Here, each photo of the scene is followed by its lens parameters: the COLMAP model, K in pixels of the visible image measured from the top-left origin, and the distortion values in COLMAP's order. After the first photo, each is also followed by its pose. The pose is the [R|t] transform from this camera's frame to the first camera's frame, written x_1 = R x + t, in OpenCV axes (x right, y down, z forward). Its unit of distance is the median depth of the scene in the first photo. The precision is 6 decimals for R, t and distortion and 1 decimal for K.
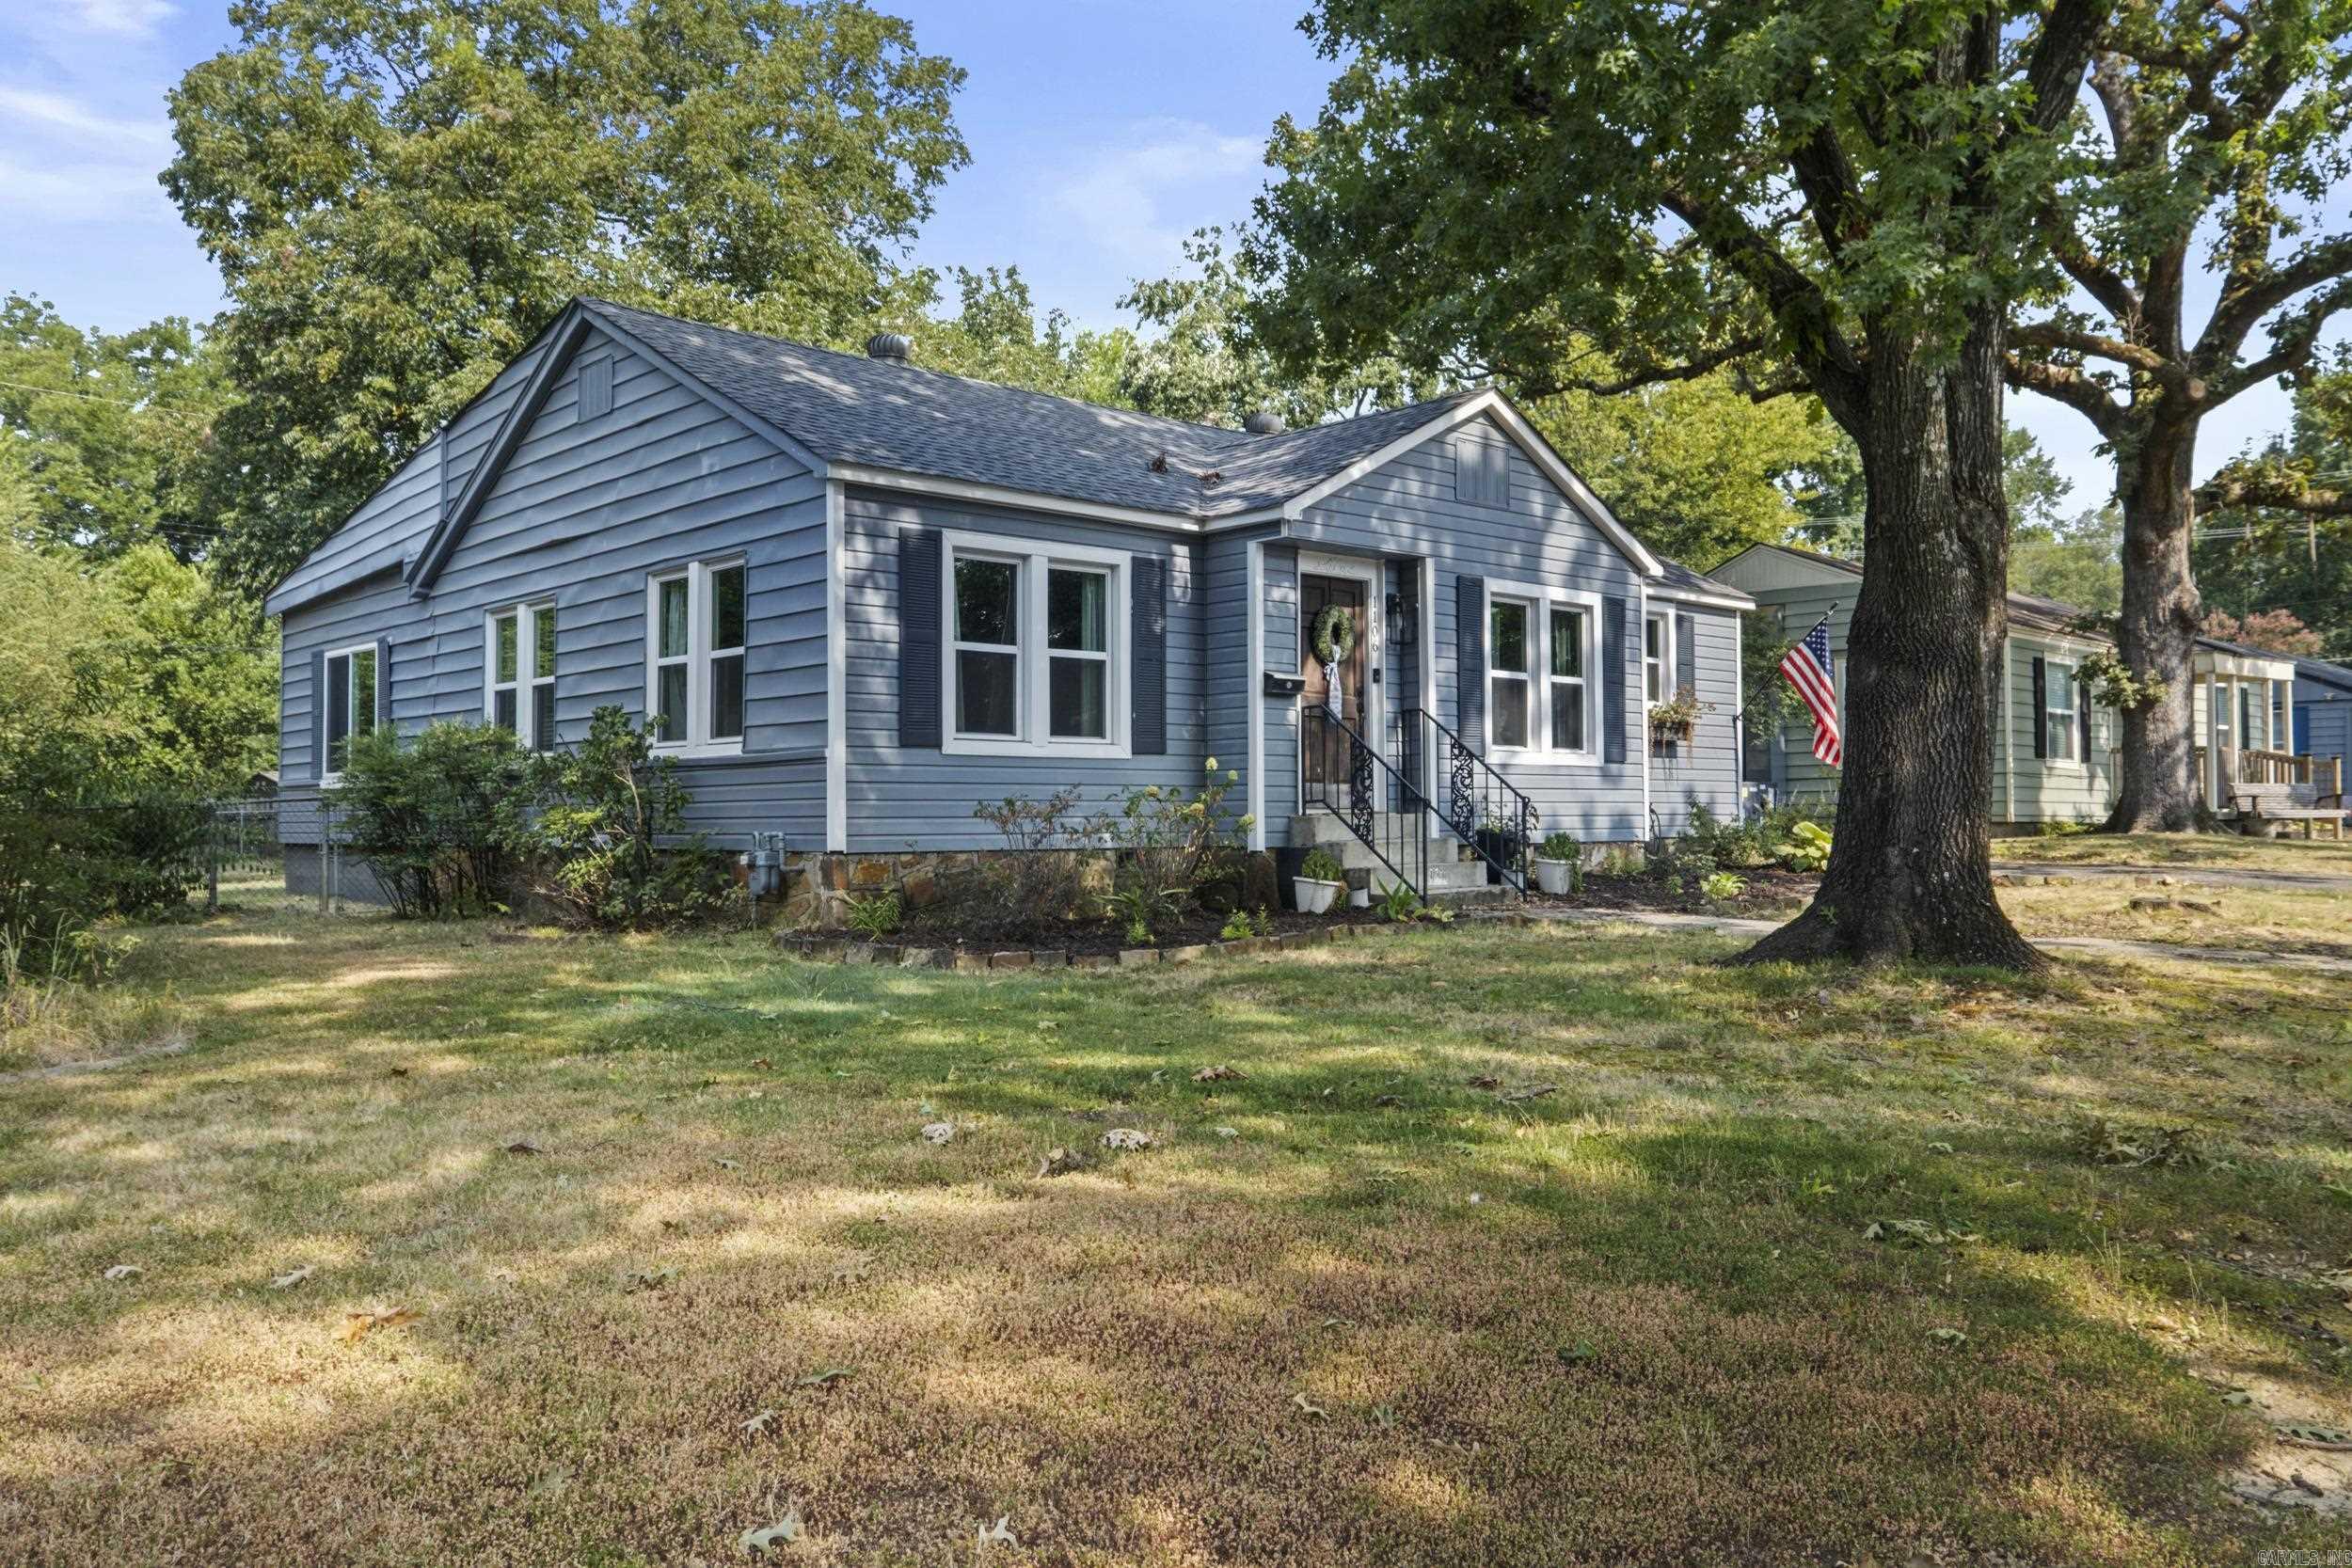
lens RADIAL K [[1824.2, 0, 1175.2], [0, 1824.2, 786.1], [0, 0, 1]] dist [-0.003794, -0.000198]
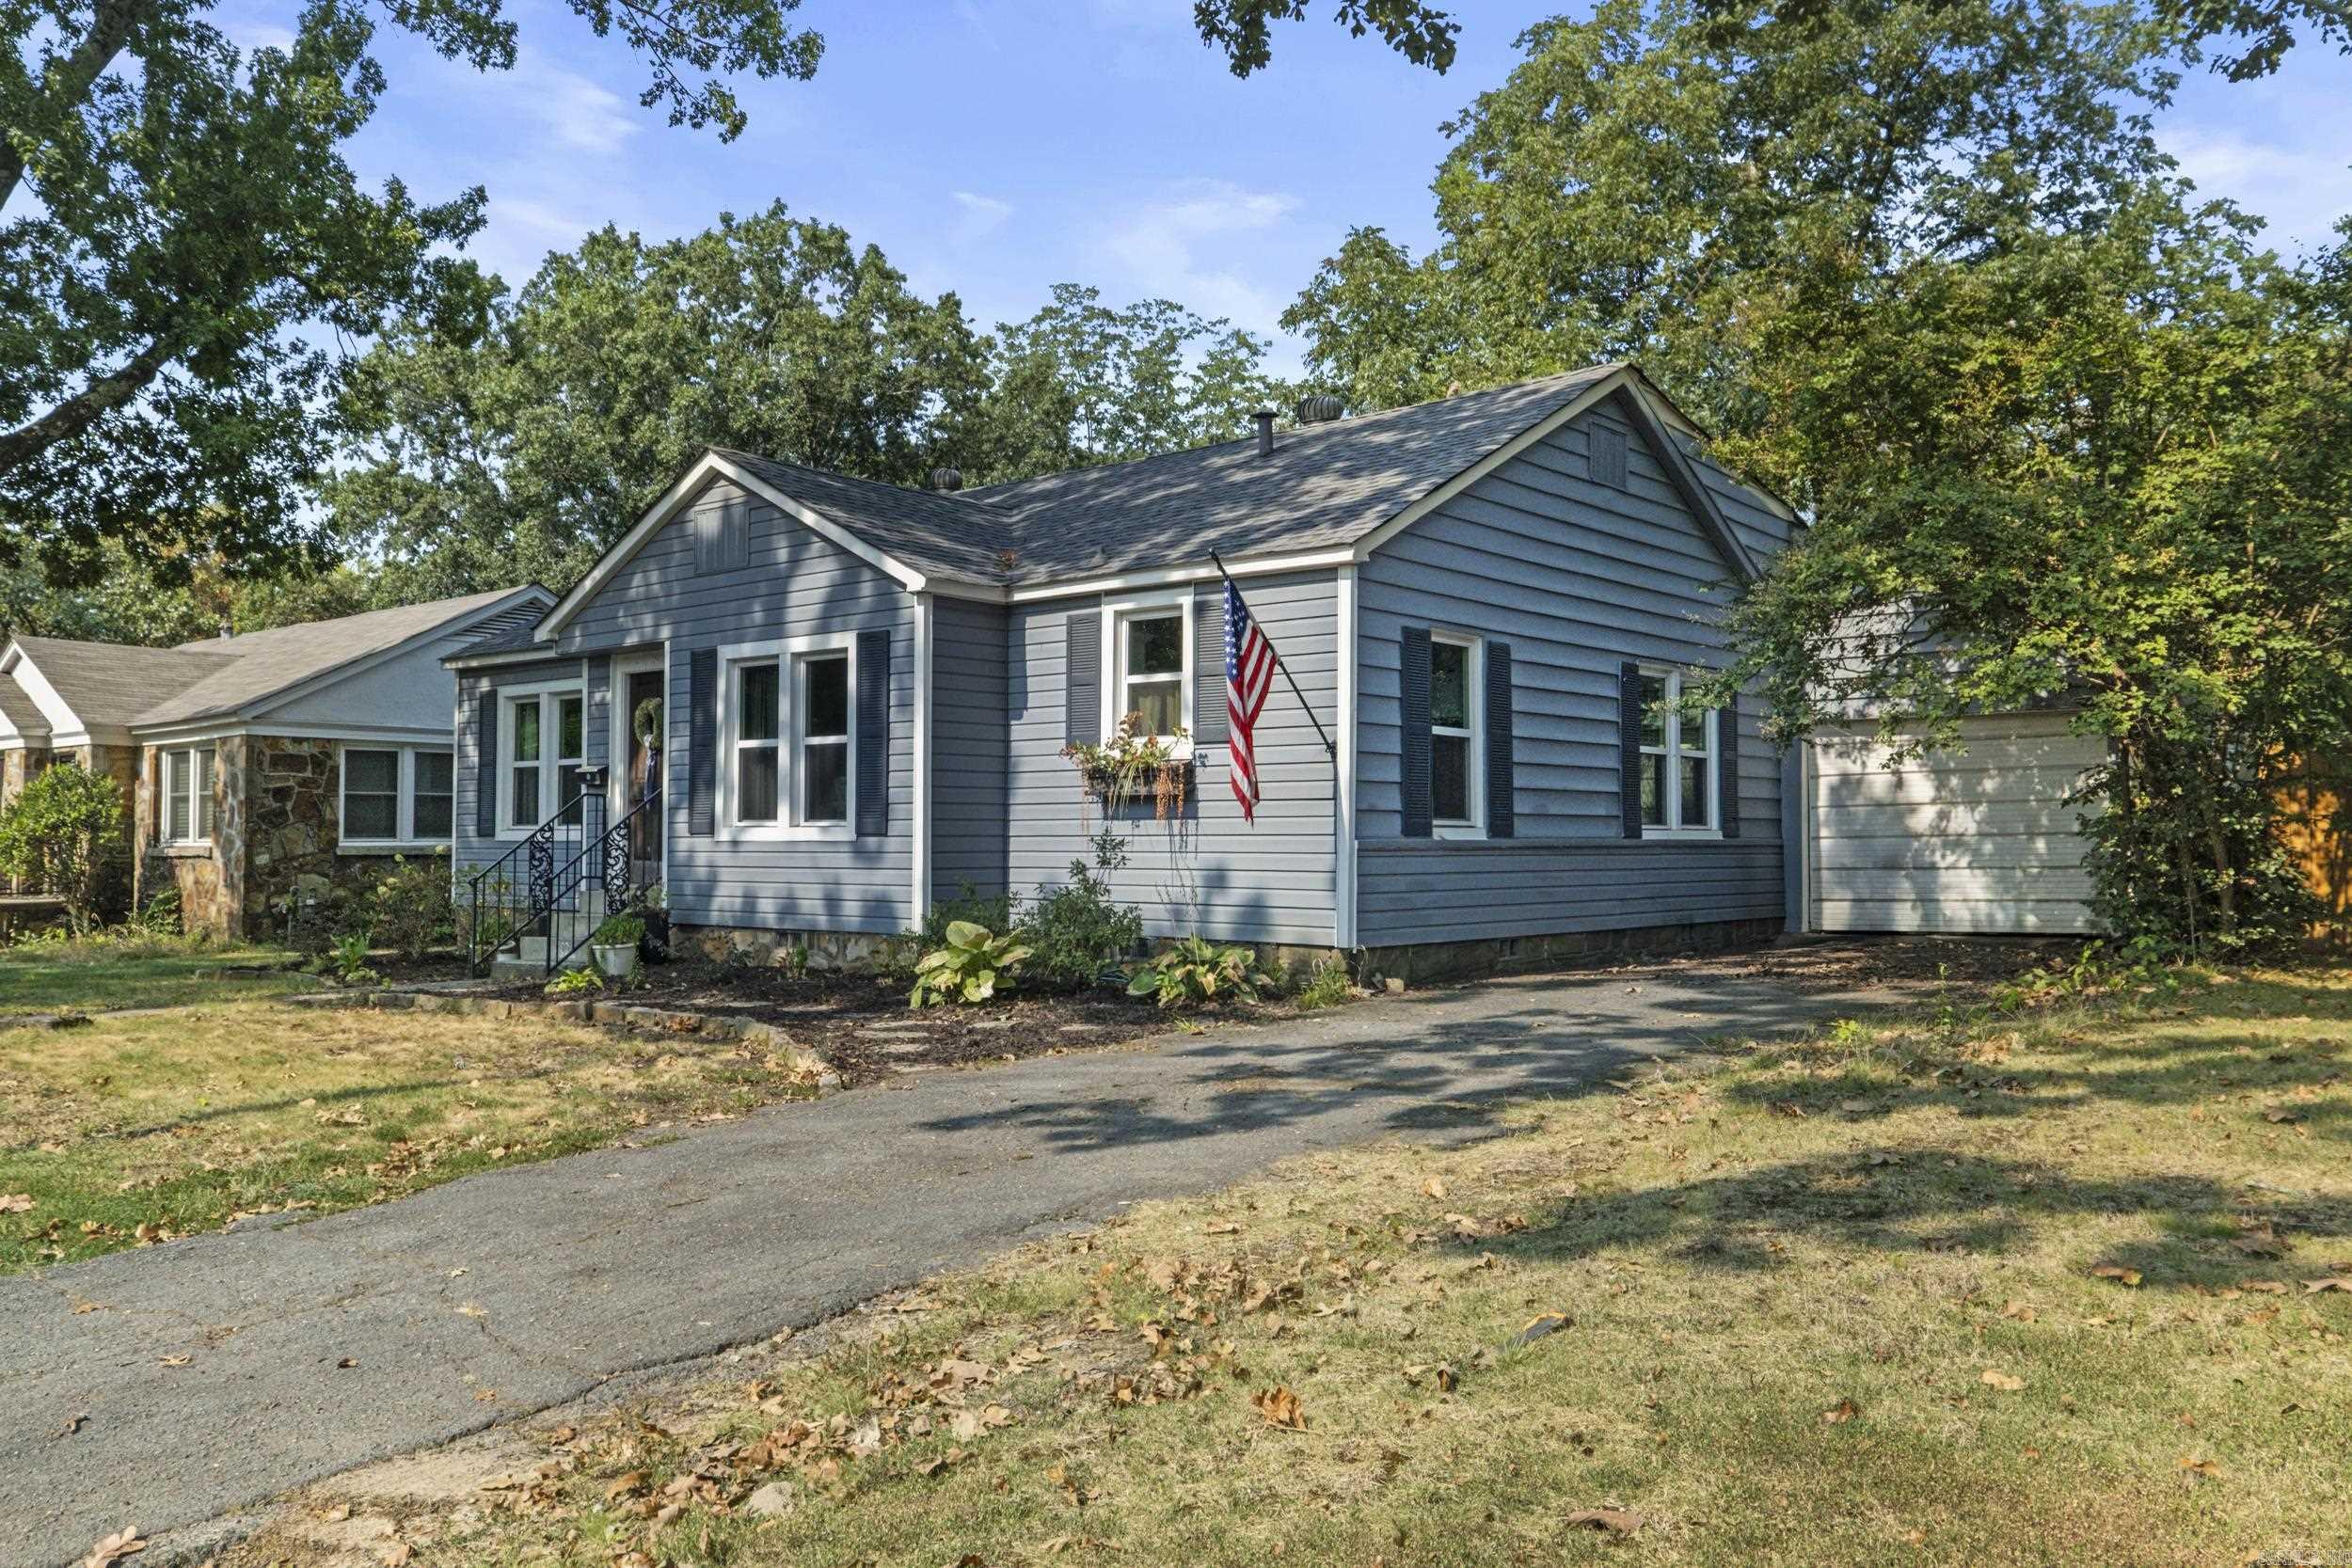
lens RADIAL K [[1824.2, 0, 1175.3], [0, 1824.2, 784.2], [0, 0, 1]] dist [-0.003794, -0.000198]
pose [[0.117268, -0.015983, -0.992972, 1.101650], [0.024646, 0.999609, -0.013179, -0.022413], [0.992794, -0.022927, 0.117616, 1.075933]]
